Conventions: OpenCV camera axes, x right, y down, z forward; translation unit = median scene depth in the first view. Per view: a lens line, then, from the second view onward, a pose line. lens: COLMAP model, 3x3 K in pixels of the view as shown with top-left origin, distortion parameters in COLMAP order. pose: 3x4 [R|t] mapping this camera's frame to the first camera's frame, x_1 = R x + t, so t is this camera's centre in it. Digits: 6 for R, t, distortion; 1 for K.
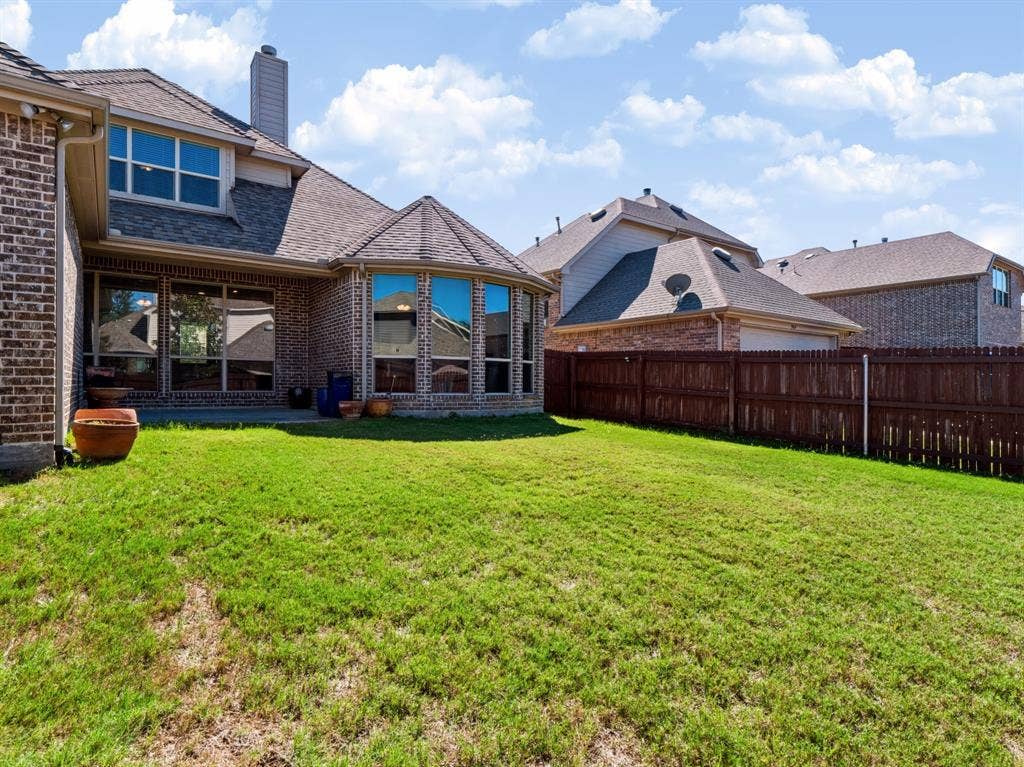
lens RADIAL K [[513.0, 0, 512.0], [0, 513.0, 383.5], [0, 0, 1]] dist [-0.020896, -0.000154]
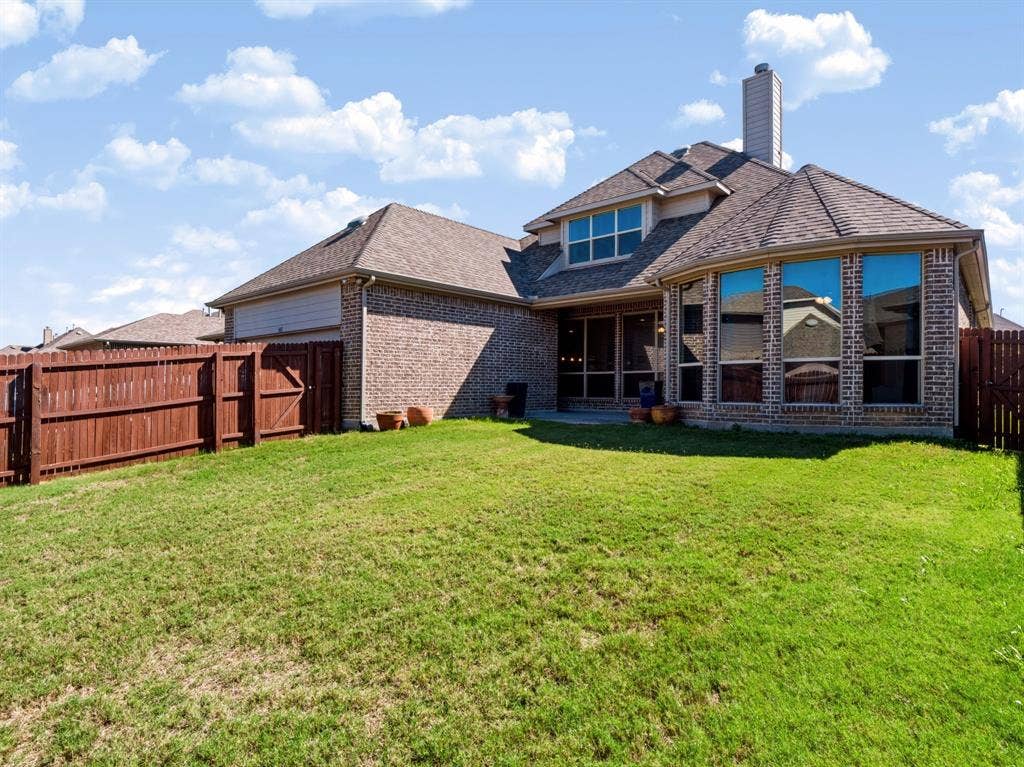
lens RADIAL K [[513.0, 0, 512.0], [0, 513.0, 383.5], [0, 0, 1]] dist [-0.020896, -0.000154]
pose [[0.287271, -0.018854, -0.957664, 0.539843], [0.001116, 0.999812, -0.019349, 0.002762], [0.957849, 0.004489, 0.287238, 0.343616]]
